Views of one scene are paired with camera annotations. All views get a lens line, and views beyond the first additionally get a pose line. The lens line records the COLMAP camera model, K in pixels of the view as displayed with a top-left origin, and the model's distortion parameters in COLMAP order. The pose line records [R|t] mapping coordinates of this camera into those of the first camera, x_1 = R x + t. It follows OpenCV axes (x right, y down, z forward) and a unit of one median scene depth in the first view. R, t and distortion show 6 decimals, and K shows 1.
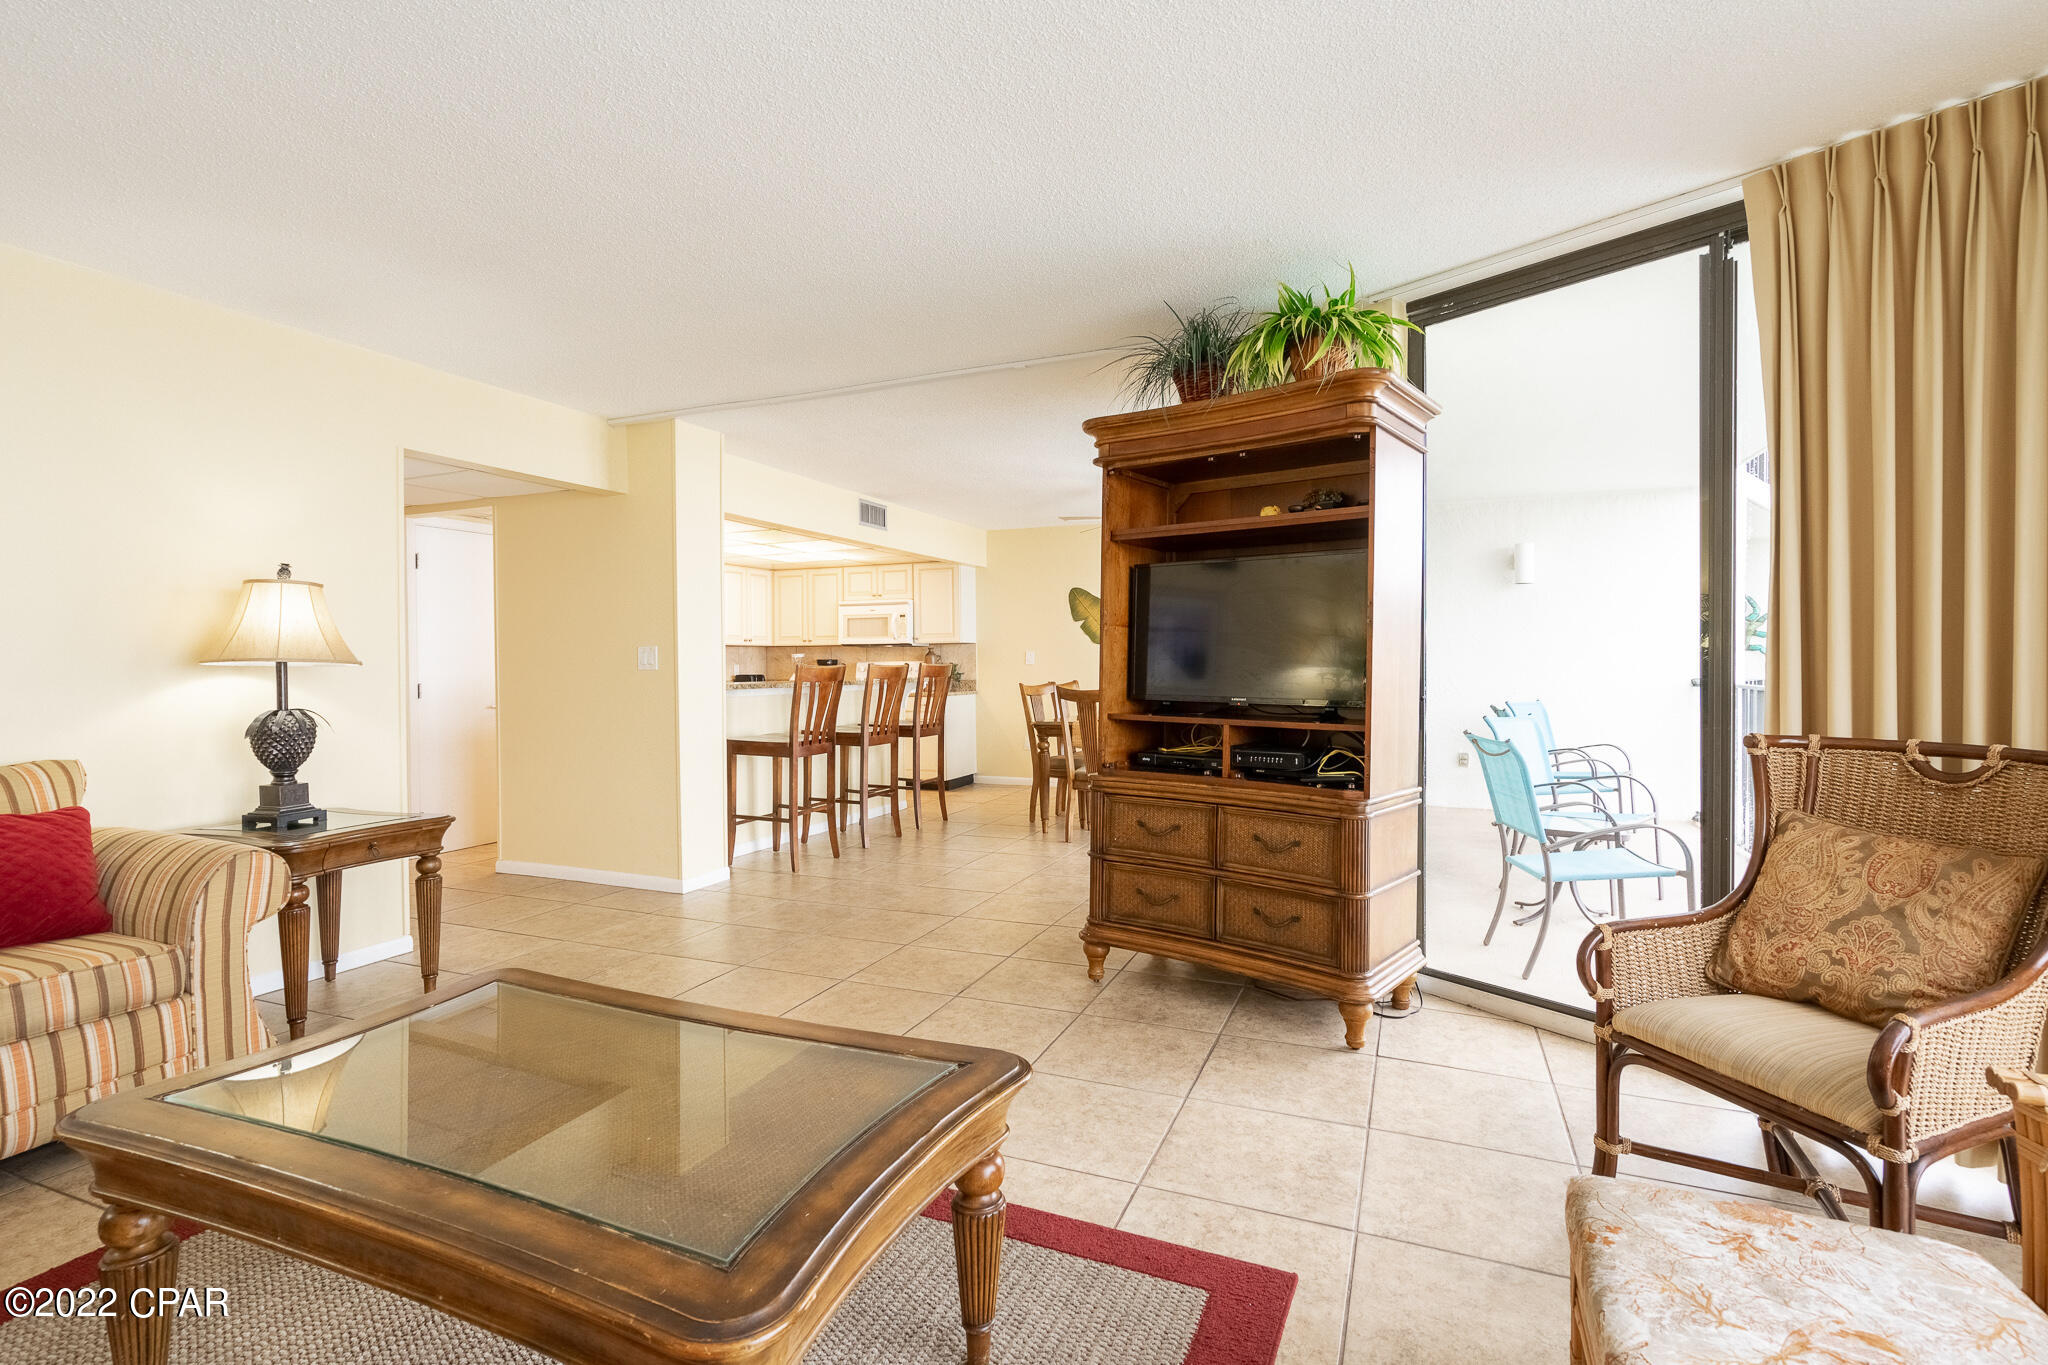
lens RADIAL K [[925.3, 0, 1056.4], [0, 925.3, 673.6], [0, 0, 1]] dist [0.000267, -0.000661]
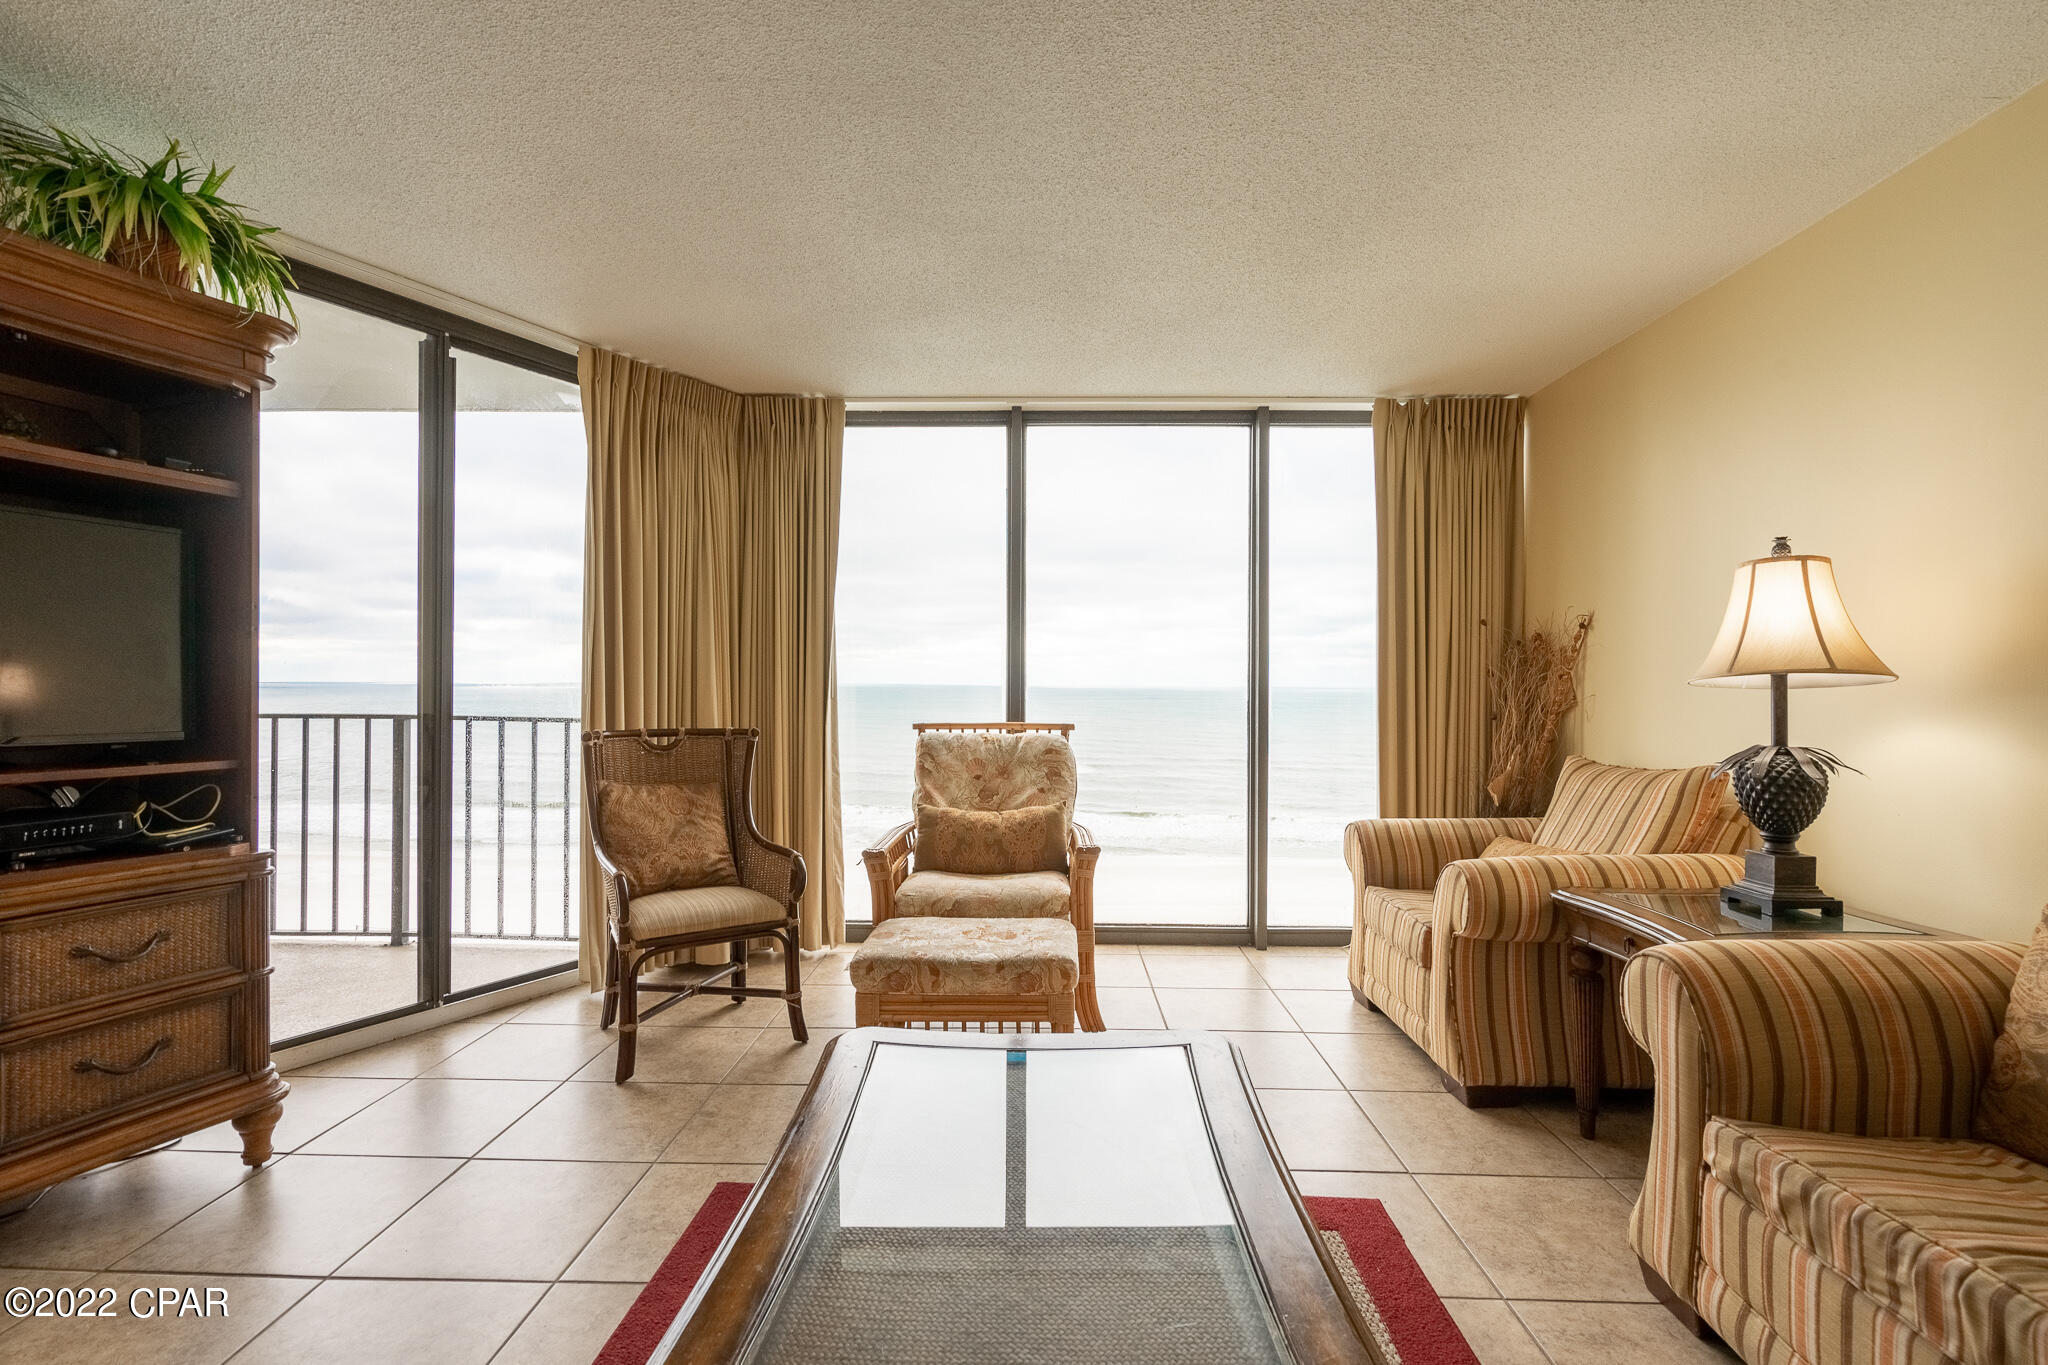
lens RADIAL K [[949.8, 0, 1039.6], [0, 949.8, 683.9], [0, 0, 1]] dist [-0.000587, 0.000156]
pose [[-0.358903, 0.003157, 0.933370, -0.580263], [0.009010, 0.999959, 0.000082, -0.002552], [-0.933332, 0.008439, -0.358917, 0.561558]]
